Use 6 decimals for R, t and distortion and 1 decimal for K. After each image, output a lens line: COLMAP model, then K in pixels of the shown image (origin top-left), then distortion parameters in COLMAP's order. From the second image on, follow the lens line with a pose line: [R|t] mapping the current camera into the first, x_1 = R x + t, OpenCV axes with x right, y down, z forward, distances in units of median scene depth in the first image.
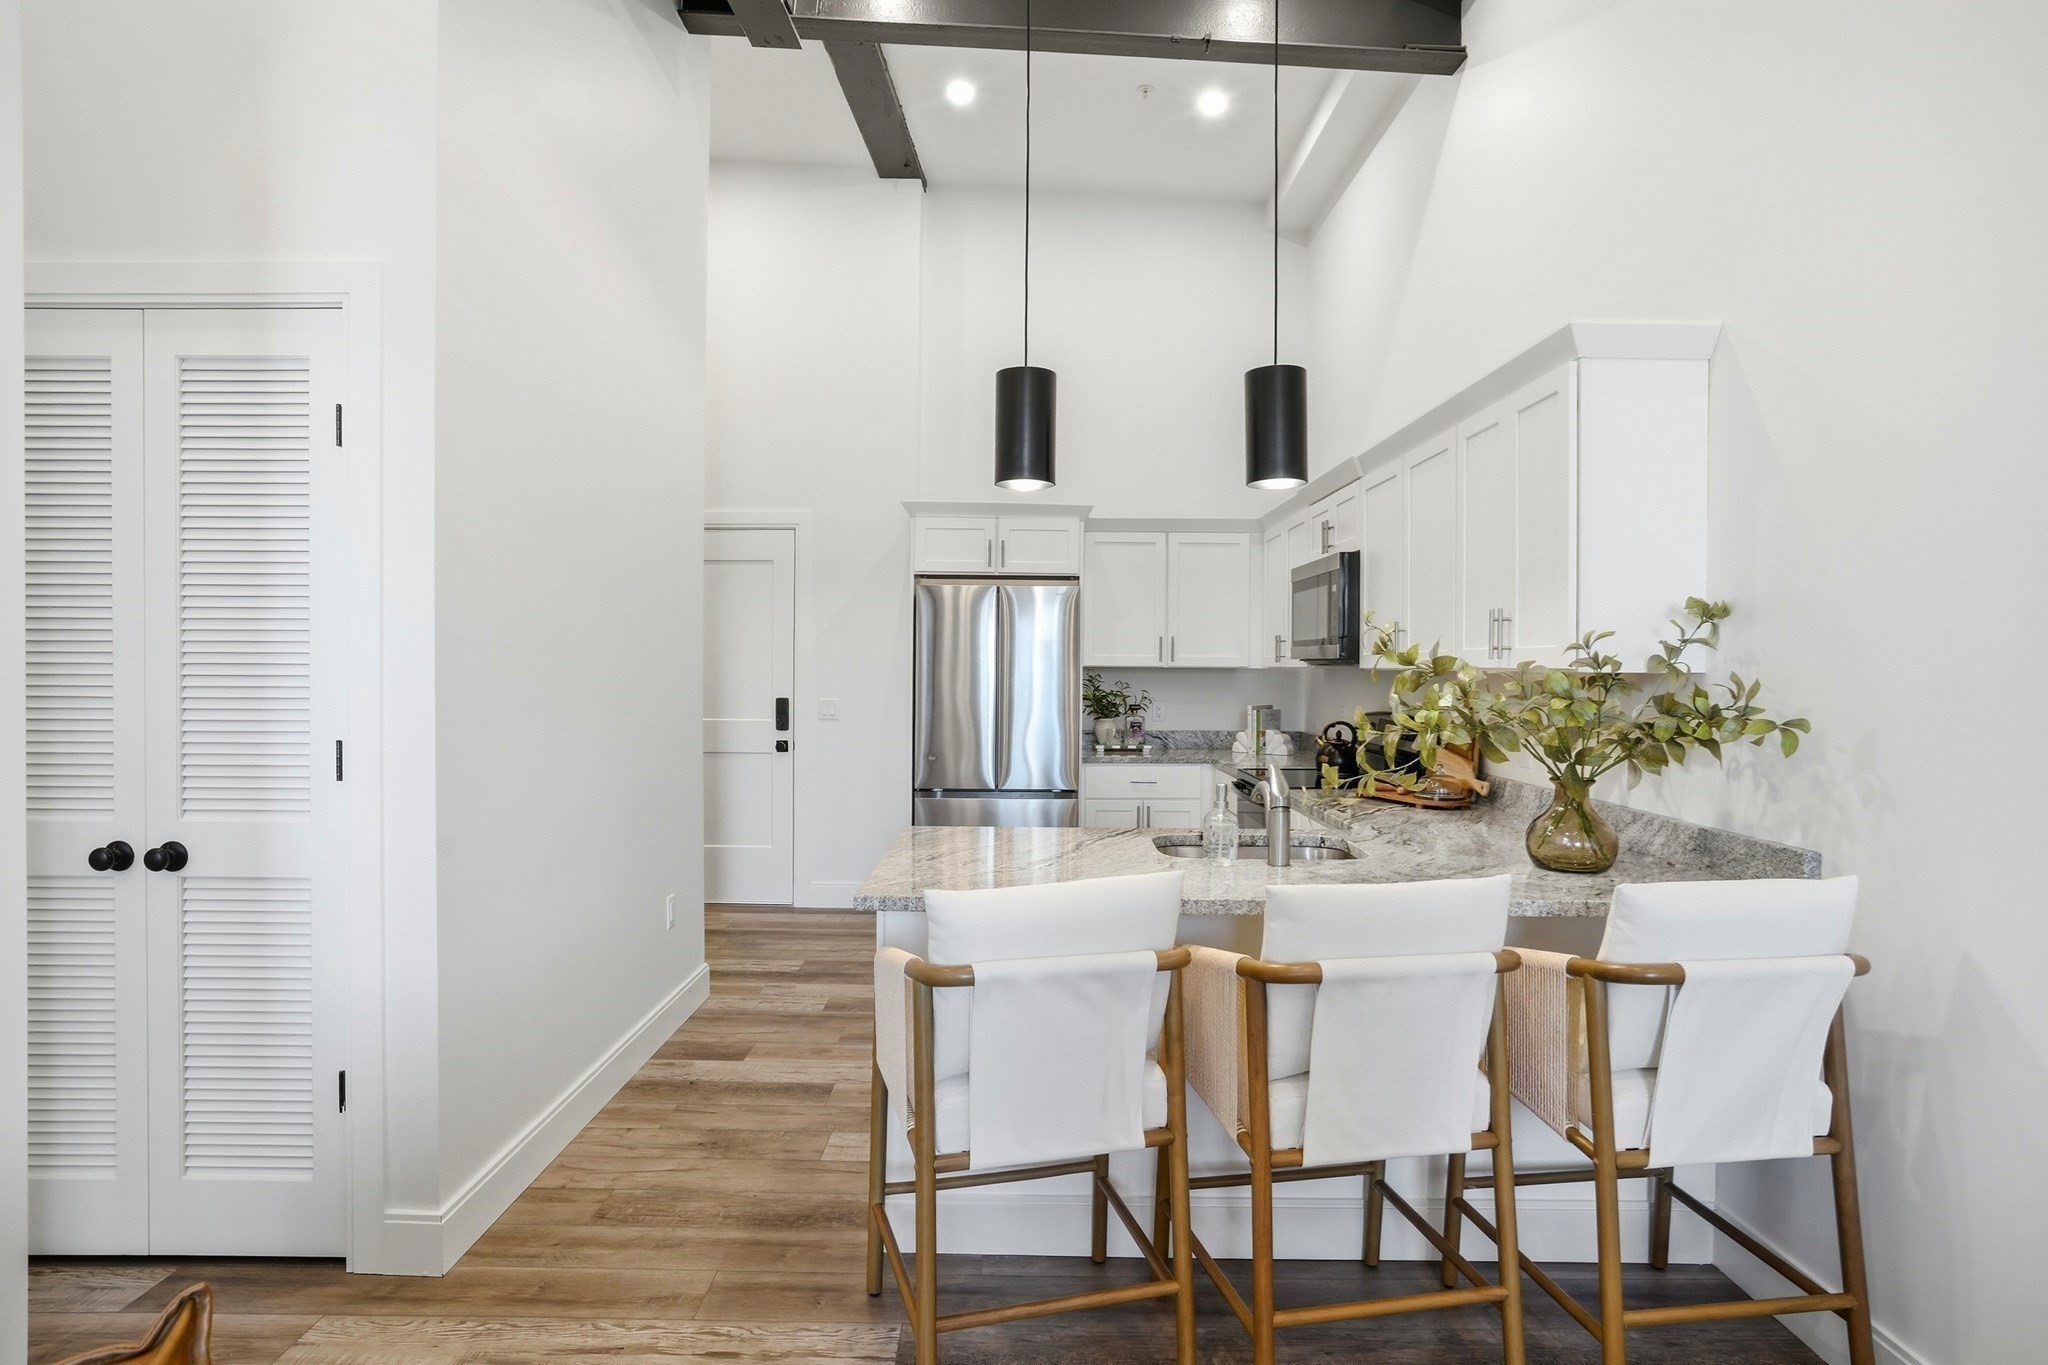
lens RADIAL K [[1065.1, 0, 1017.1], [0, 1065.1, 688.8], [0, 0, 1]] dist [-0.020782, 0.004455]
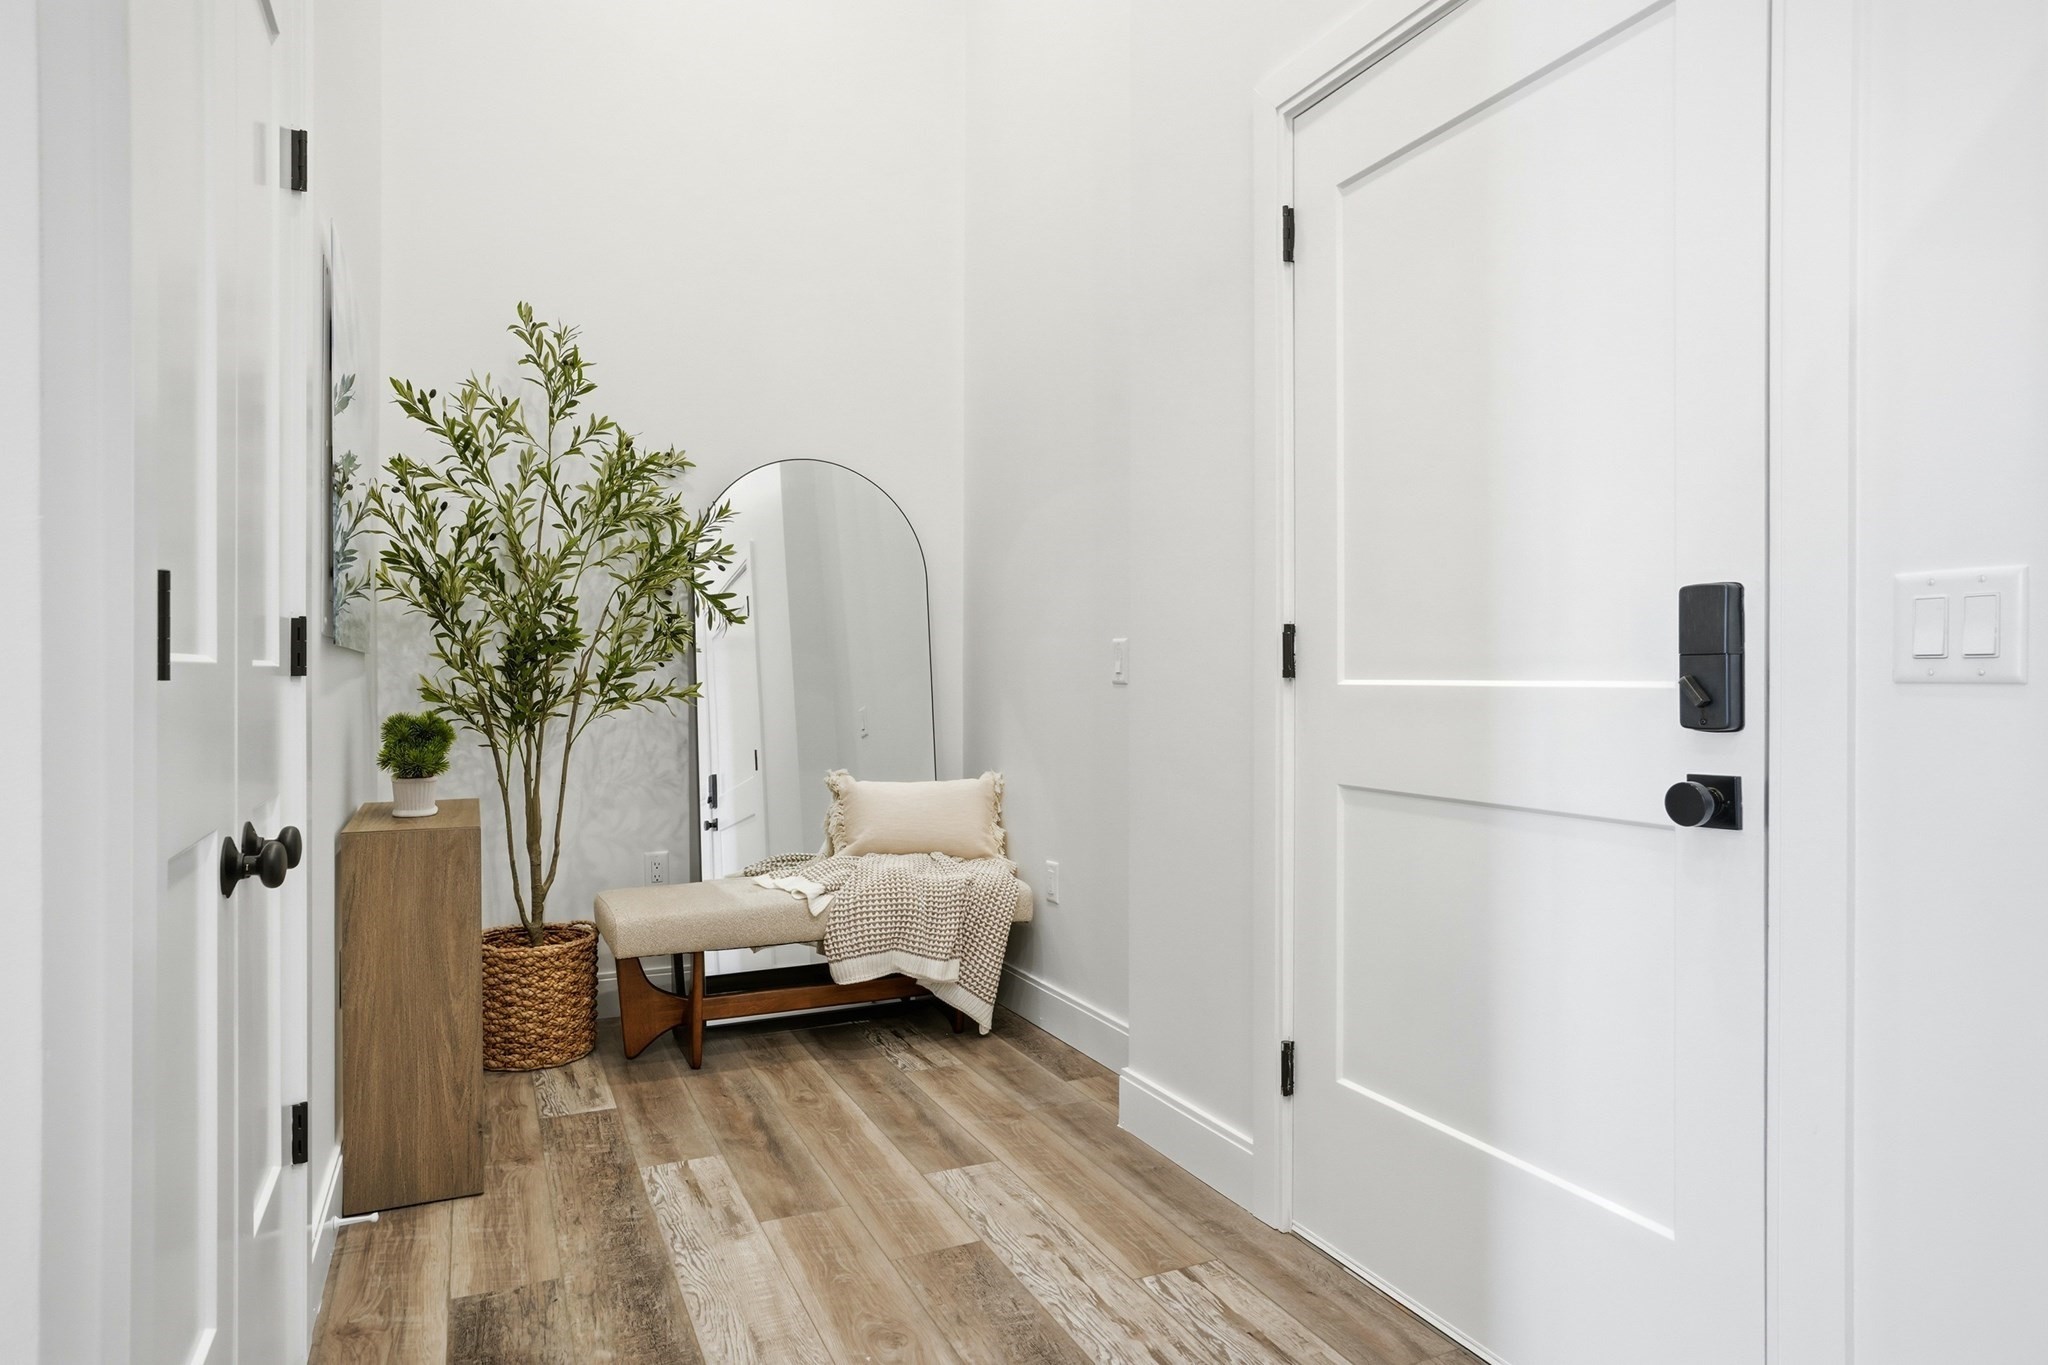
lens RADIAL K [[1161.3, 0, 1027.5], [0, 1161.3, 668.3], [0, 0, 1]] dist [-0.027613, 0.006959]
pose [[0.427102, -0.017837, -0.904027, -0.082807], [-0.011457, 0.999618, -0.025135, 0.043200], [0.904131, 0.021093, 0.426735, 0.985768]]
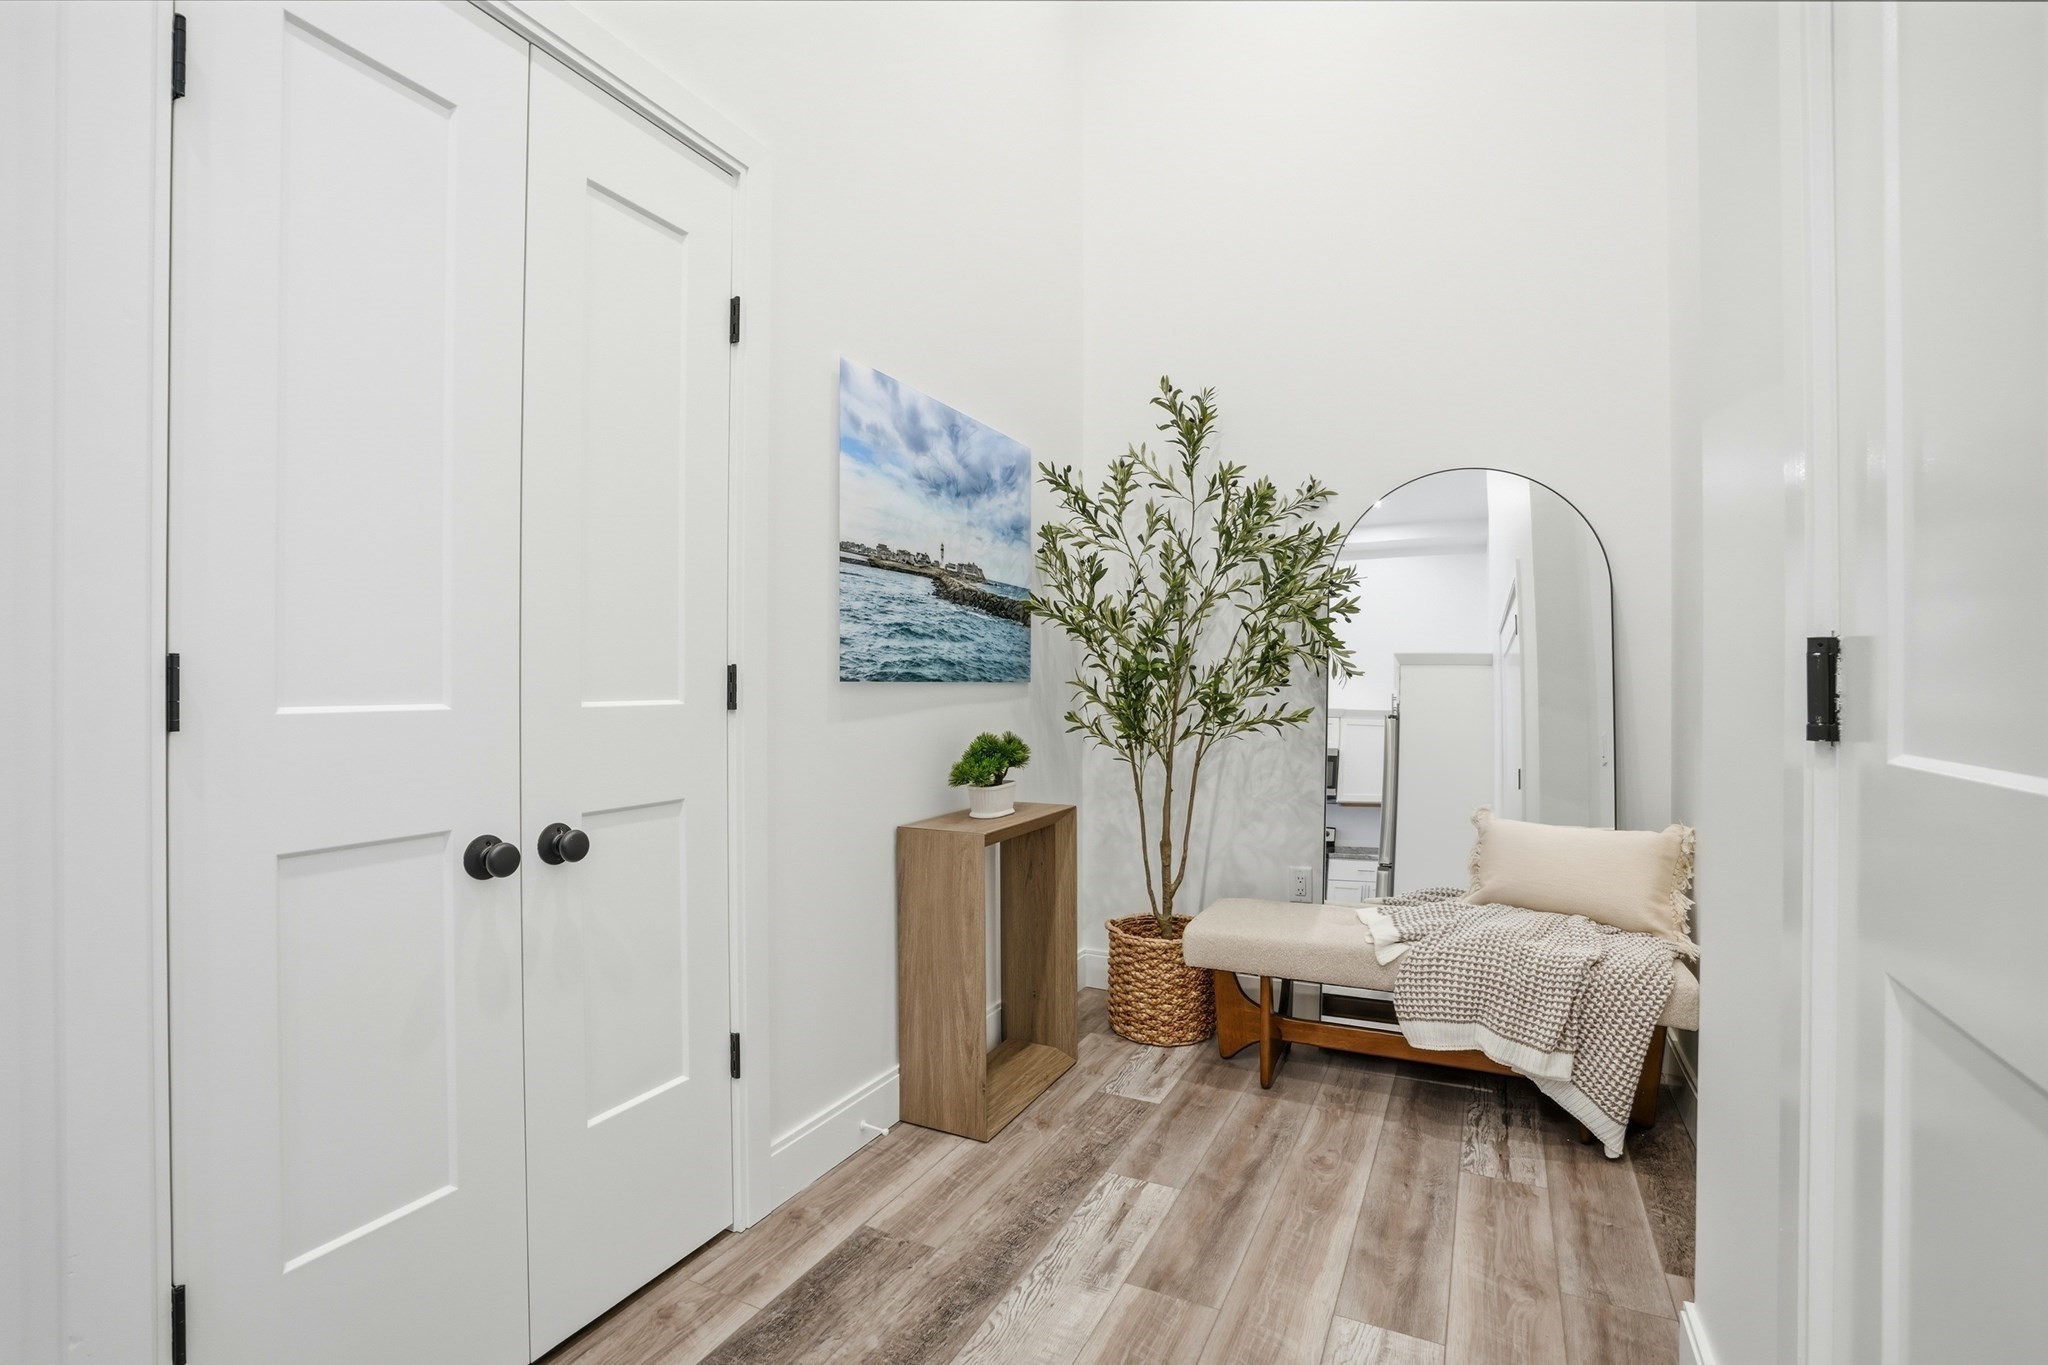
lens RADIAL K [[941.9, 0, 1010.7], [0, 941.9, 689.3], [0, 0, 1]] dist [-0.036860, 0.008828]
pose [[-0.447334, -0.006408, -0.894344, -0.227371], [-0.018587, 0.999825, 0.002133, 0.024480], [0.894174, 0.017577, -0.447374, 1.237896]]
